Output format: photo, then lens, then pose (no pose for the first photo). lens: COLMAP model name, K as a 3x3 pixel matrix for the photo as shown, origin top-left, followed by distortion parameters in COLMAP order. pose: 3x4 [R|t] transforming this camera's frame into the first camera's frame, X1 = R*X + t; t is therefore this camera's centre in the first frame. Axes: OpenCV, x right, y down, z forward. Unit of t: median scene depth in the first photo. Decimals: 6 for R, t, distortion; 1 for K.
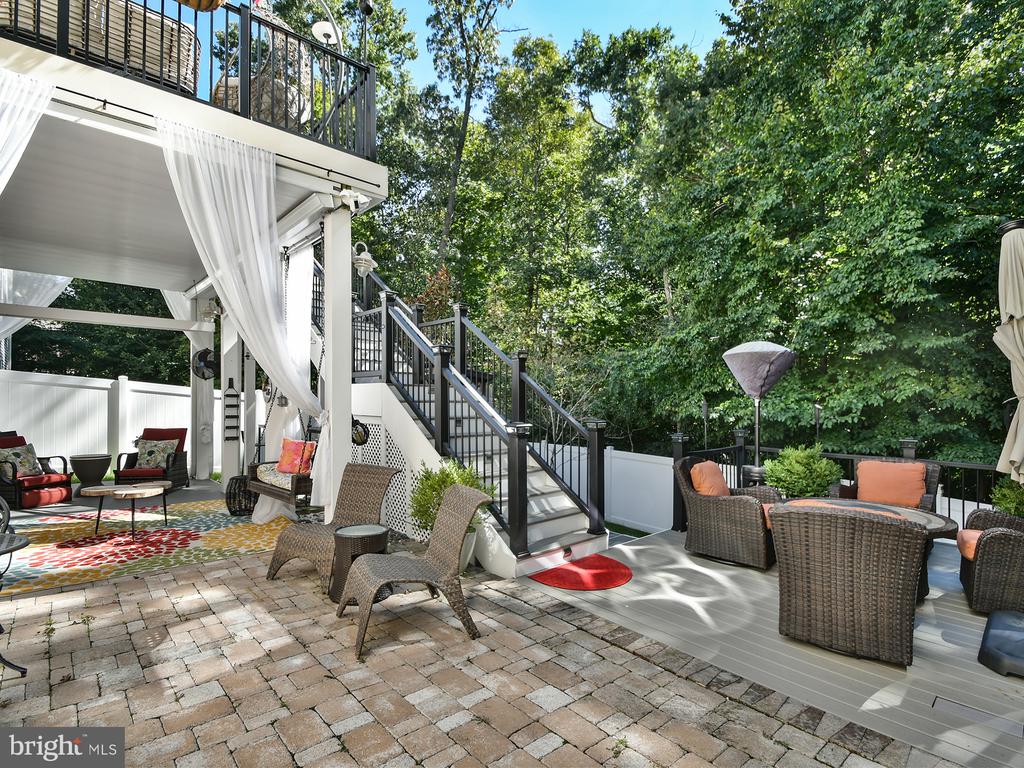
lens RADIAL K [[505.2, 0, 517.3], [0, 505.2, 381.7], [0, 0, 1]] dist [0.025649, -0.029371]
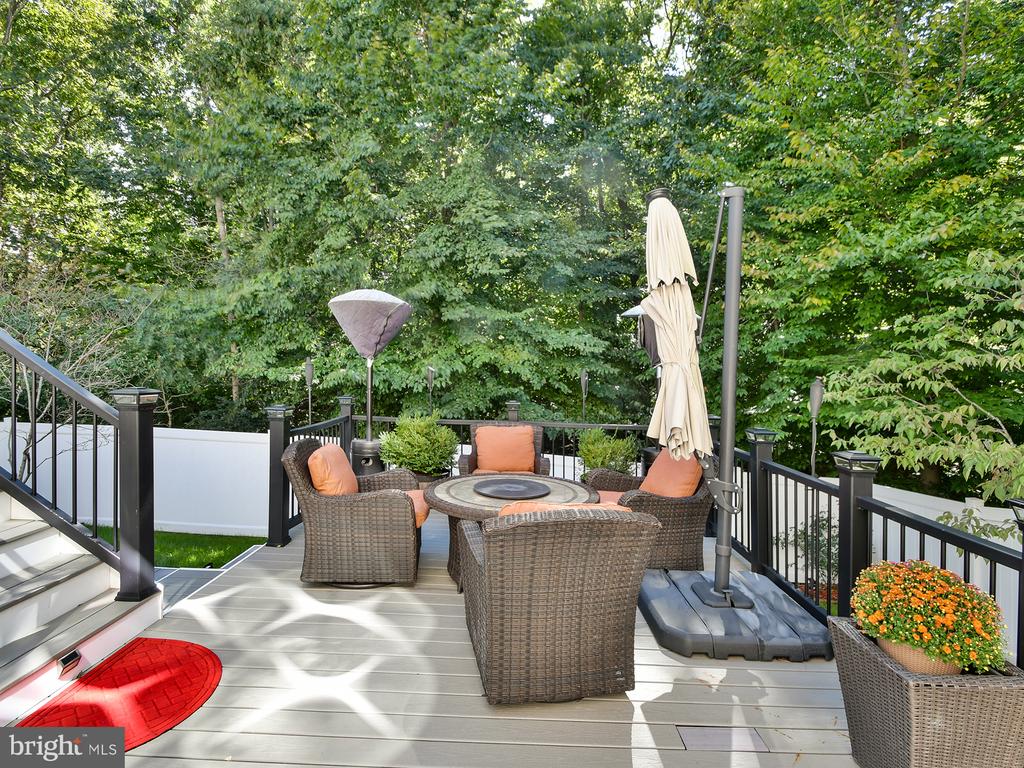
lens RADIAL K [[505.2, 0, 517.3], [0, 505.2, 381.7], [0, 0, 1]] dist [0.025649, -0.029371]
pose [[0.669458, 0.003326, 0.742842, 0.024692], [-0.059387, 0.997029, 0.049056, 0.020220], [-0.740472, -0.076956, 0.667667, 0.325704]]
